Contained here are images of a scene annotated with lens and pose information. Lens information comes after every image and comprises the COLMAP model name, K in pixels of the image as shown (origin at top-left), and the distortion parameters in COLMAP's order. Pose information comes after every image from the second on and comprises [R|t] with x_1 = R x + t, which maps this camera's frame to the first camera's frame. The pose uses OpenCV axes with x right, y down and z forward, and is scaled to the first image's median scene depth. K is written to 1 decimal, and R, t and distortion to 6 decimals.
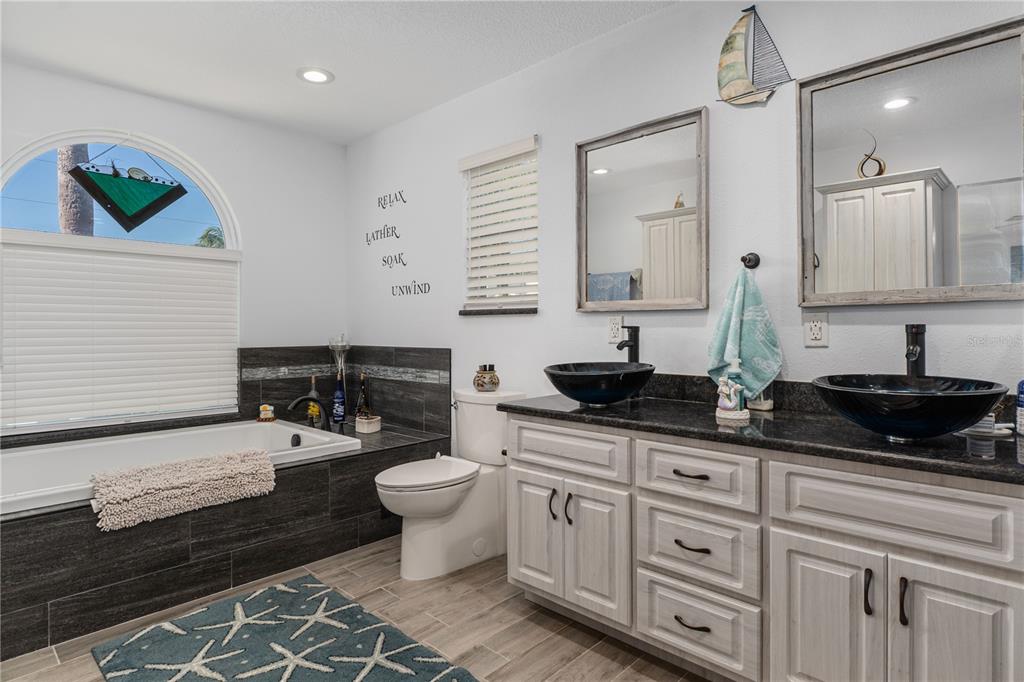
lens RADIAL K [[621.6, 0, 512.0], [0, 621.6, 341.0], [0, 0, 1]] dist [-0.000200, 0.002852]
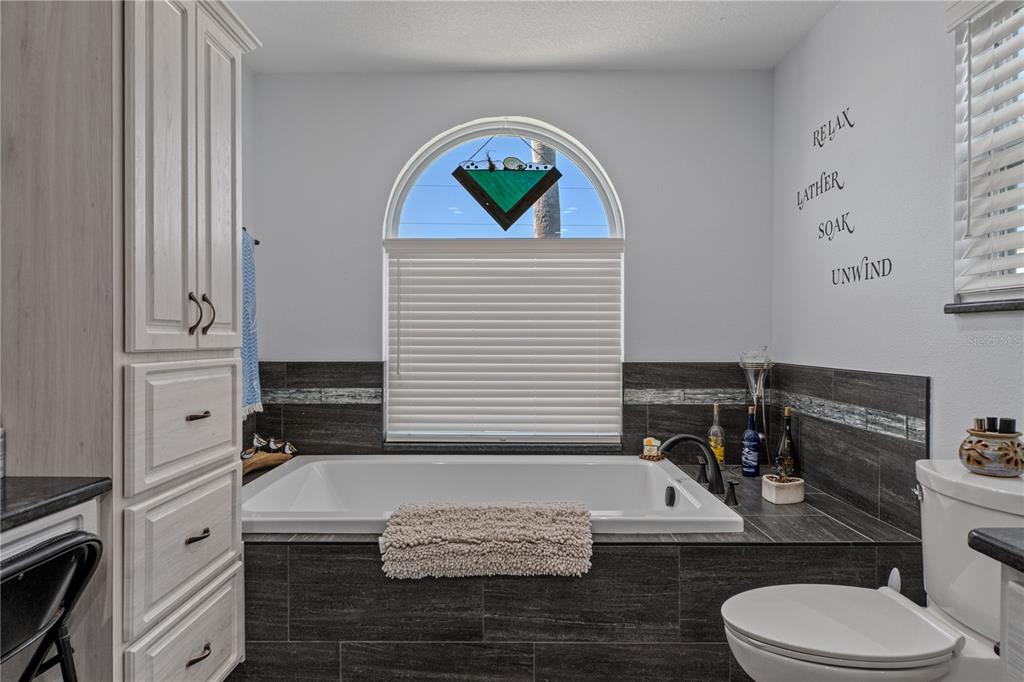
lens RADIAL K [[621.6, 0, 512.0], [0, 621.6, 341.0], [0, 0, 1]] dist [-0.000200, 0.002852]
pose [[0.669923, 0.008266, -0.742384, 0.057487], [-0.016897, 0.999849, -0.004115, -0.010525], [0.742238, 0.015301, 0.669962, 0.388874]]
